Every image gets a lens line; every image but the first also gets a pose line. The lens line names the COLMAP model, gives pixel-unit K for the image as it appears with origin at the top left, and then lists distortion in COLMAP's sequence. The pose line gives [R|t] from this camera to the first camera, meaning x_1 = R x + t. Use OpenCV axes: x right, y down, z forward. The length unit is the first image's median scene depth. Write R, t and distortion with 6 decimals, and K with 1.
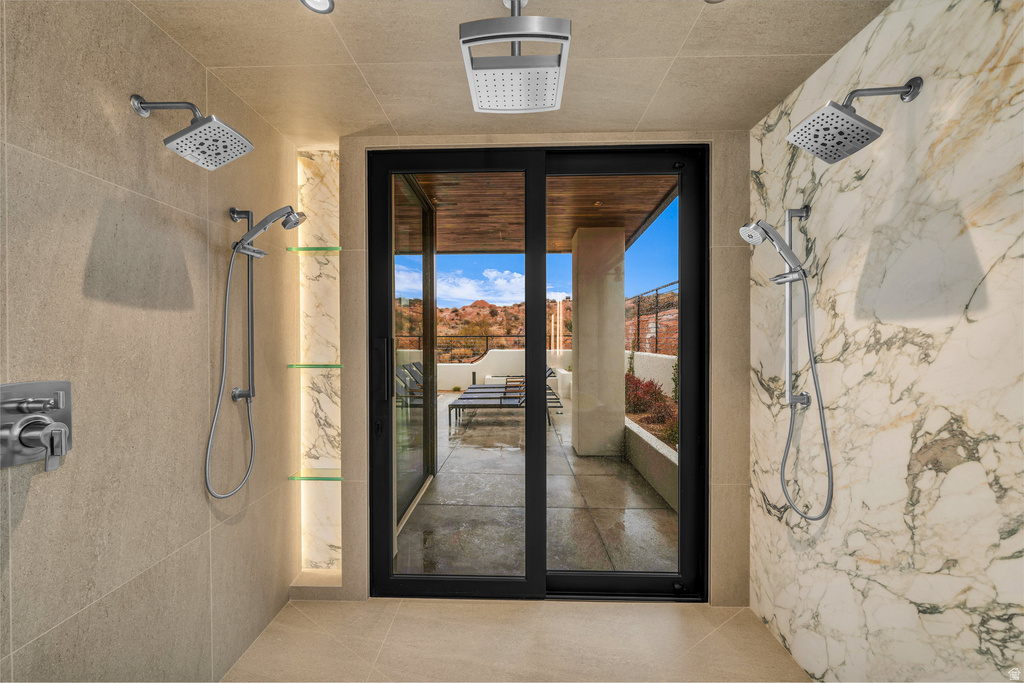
lens RADIAL K [[381.8, 0, 508.1], [0, 381.8, 341.3], [0, 0, 1]] dist [0.002177, 0.000057]
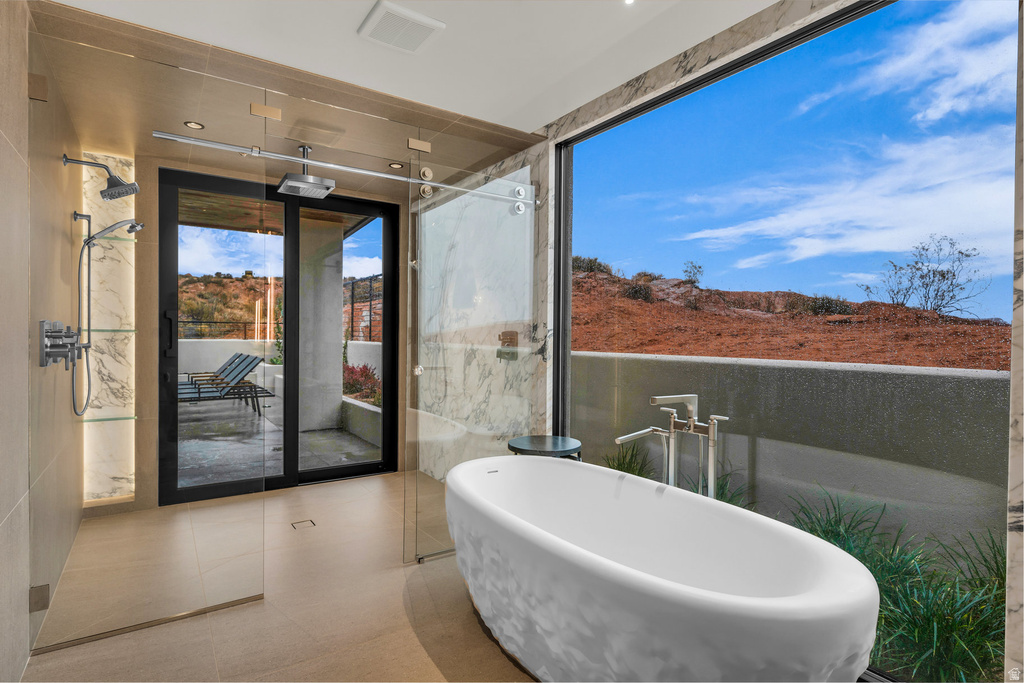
lens RADIAL K [[528.5, 0, 511.2], [0, 528.5, 343.2], [0, 0, 1]] dist [-0.001420, 0.000186]
pose [[0.808126, 0.001155, 0.589008, -0.432677], [-0.006618, 0.999953, 0.007119, 0.080340], [-0.588972, -0.009651, 0.808096, -1.131567]]
